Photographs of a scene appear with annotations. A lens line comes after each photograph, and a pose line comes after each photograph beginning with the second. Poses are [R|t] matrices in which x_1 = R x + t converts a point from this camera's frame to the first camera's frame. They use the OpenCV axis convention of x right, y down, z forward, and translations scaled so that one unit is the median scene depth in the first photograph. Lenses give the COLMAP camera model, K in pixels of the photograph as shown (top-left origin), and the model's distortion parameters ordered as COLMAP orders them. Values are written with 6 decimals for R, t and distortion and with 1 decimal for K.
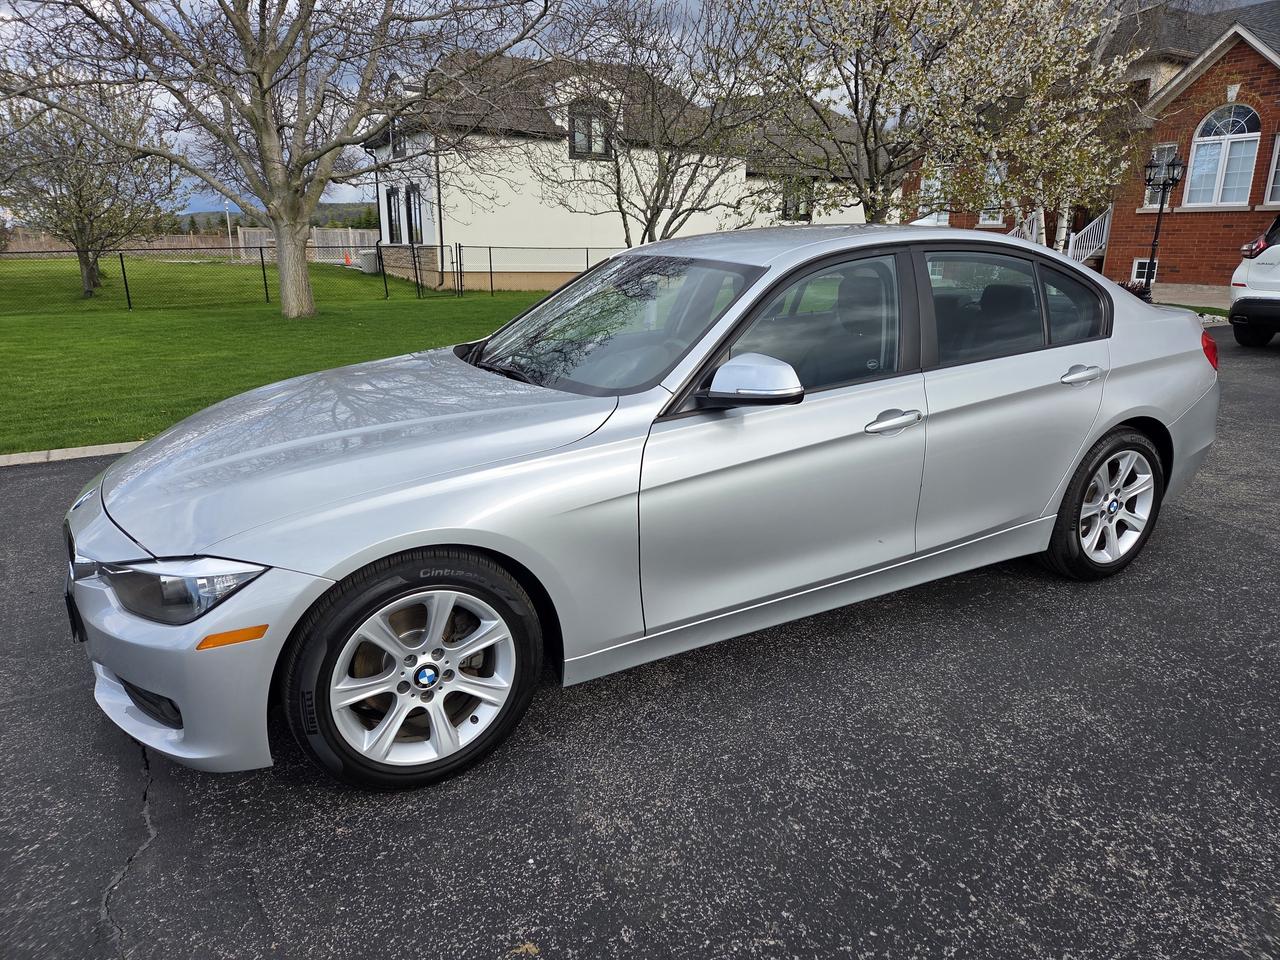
lens RADIAL K [[852.8, 0, 644.5], [0, 852.8, 469.4], [0, 0, 1]] dist [0.074546, -0.059242]
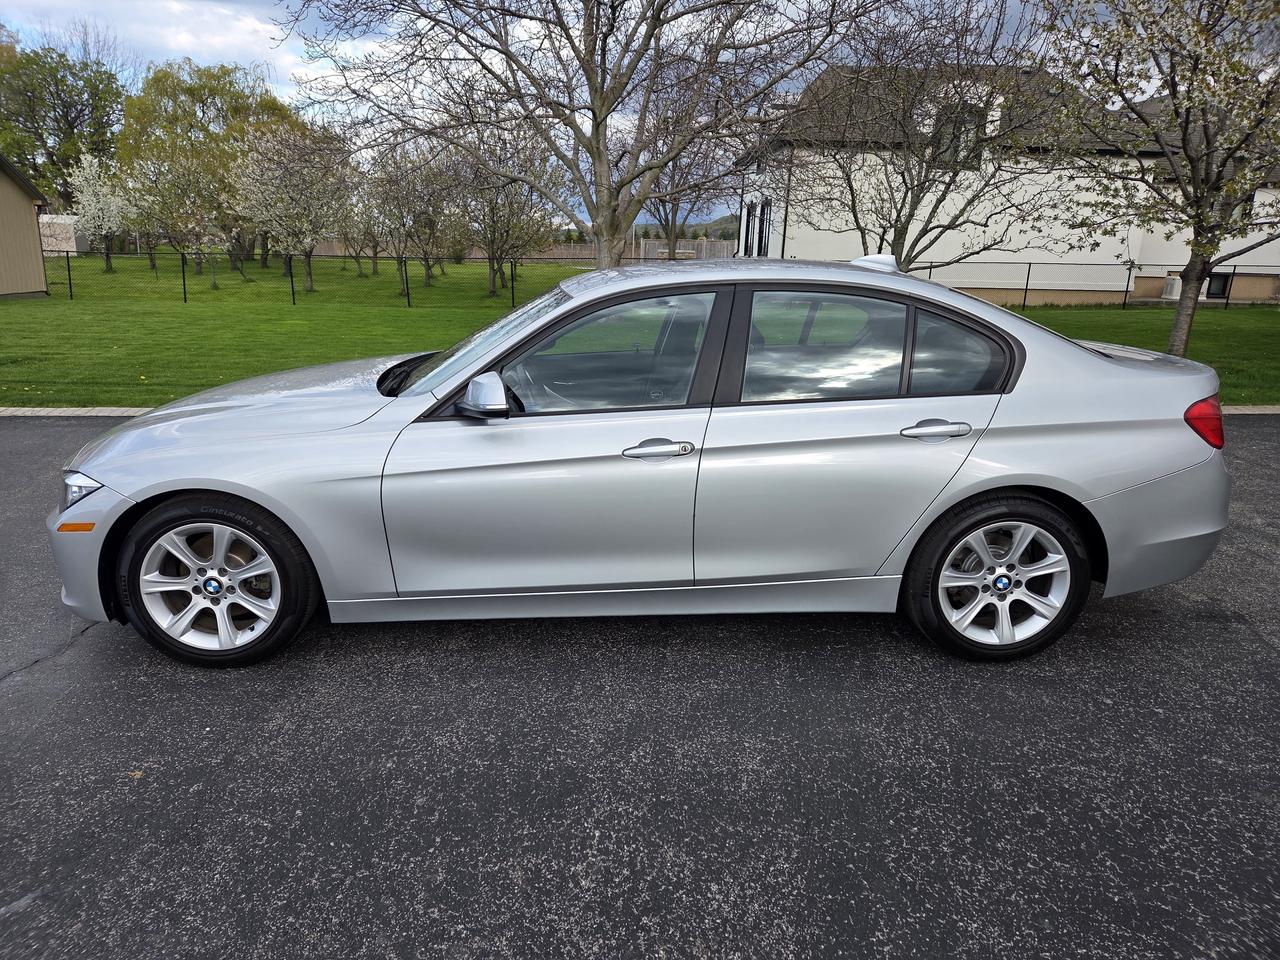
lens RADIAL K [[852.8, 0, 622.9], [0, 852.8, 476.1], [0, 0, 1]] dist [0.074546, -0.059242]
pose [[0.888578, 0.134915, -0.438436, 0.803814], [-0.136705, 0.990226, 0.027653, -0.052162], [0.437882, 0.035365, 0.898337, 0.044408]]
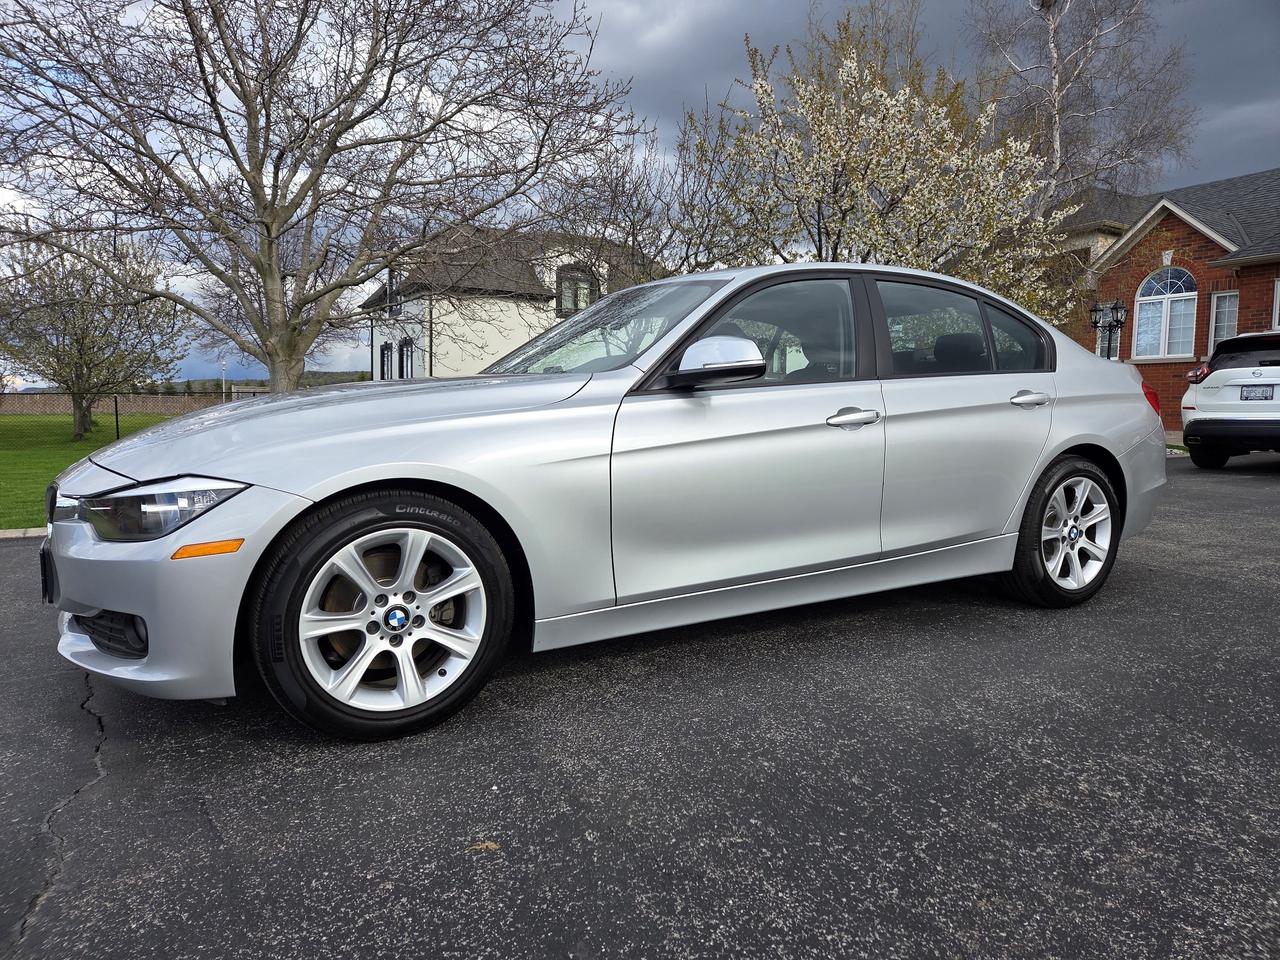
lens RADIAL K [[852.8, 0, 643.5], [0, 852.8, 467.7], [0, 0, 1]] dist [0.074546, -0.059242]
pose [[0.999811, 0.004884, 0.018831, 0.013467], [-0.001208, 0.981686, -0.190503, 0.231232], [-0.019417, 0.190445, 0.981506, -0.022094]]
